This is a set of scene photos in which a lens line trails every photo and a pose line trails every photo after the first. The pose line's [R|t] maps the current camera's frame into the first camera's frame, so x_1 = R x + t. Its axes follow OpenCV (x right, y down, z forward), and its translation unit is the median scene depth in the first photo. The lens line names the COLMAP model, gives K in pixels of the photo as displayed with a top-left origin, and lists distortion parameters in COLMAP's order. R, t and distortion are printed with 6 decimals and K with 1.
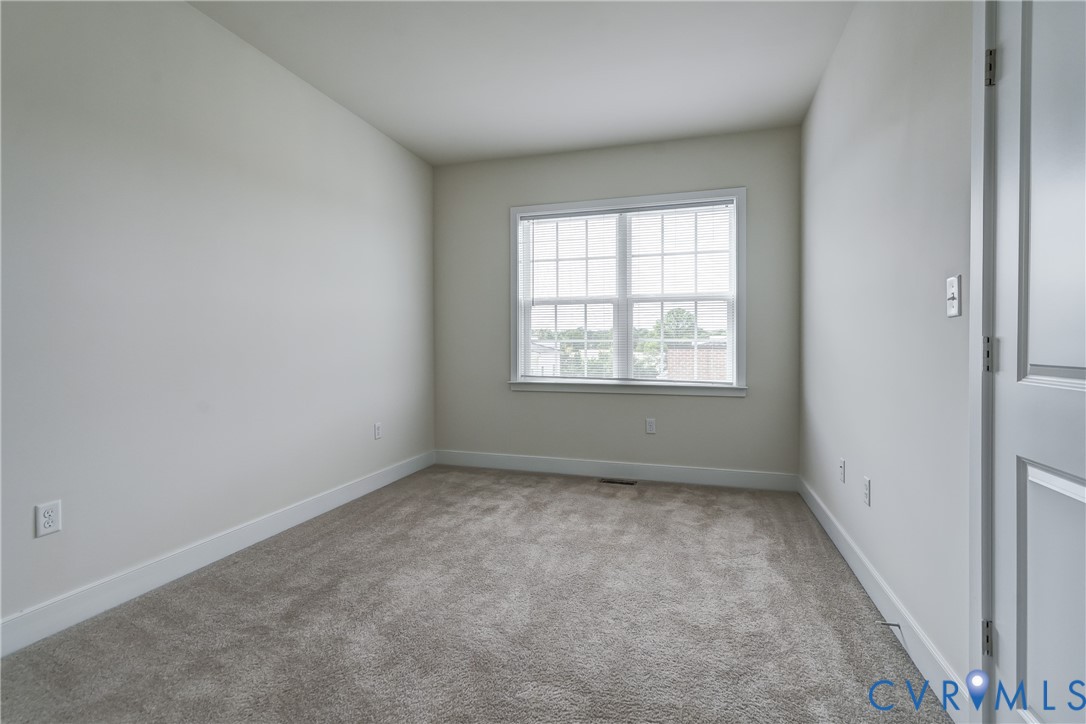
lens RADIAL K [[527.4, 0, 541.9], [0, 527.4, 354.5], [0, 0, 1]] dist [0.004205, 0.001960]
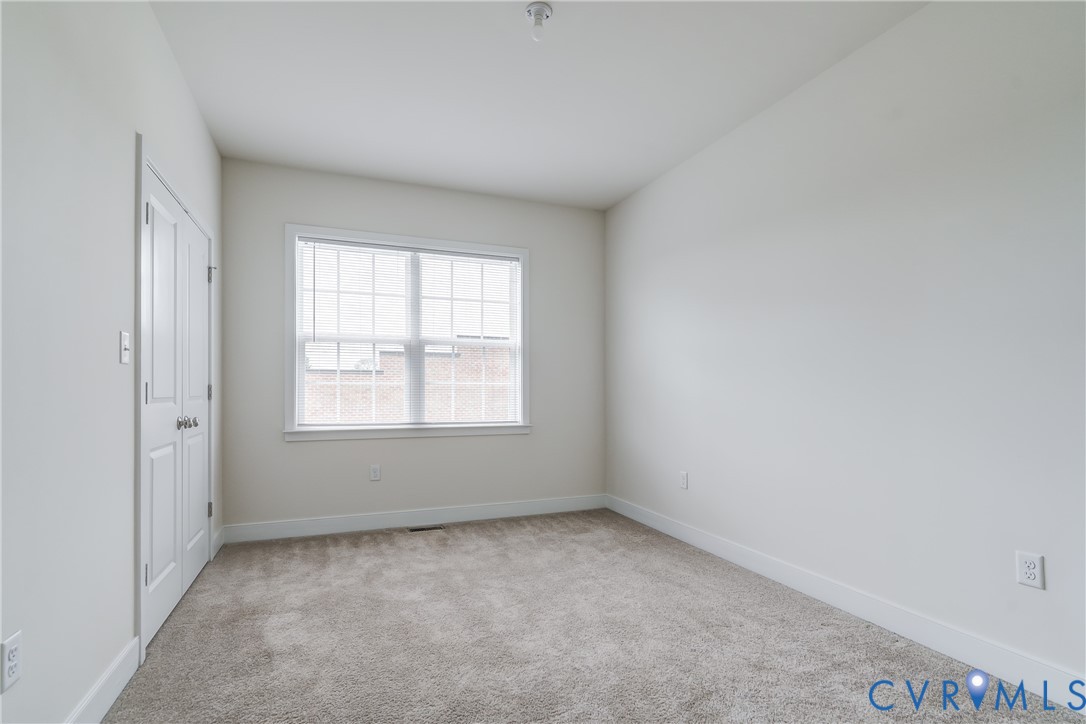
lens RADIAL K [[527.4, 0, 552.1], [0, 527.4, 385.7], [0, 0, 1]] dist [0.004205, 0.001960]
pose [[0.762235, 0.000018, 0.647300, -0.283898], [0.013219, 0.999791, -0.015595, -0.003241], [-0.647165, 0.020444, 0.762076, 0.099917]]
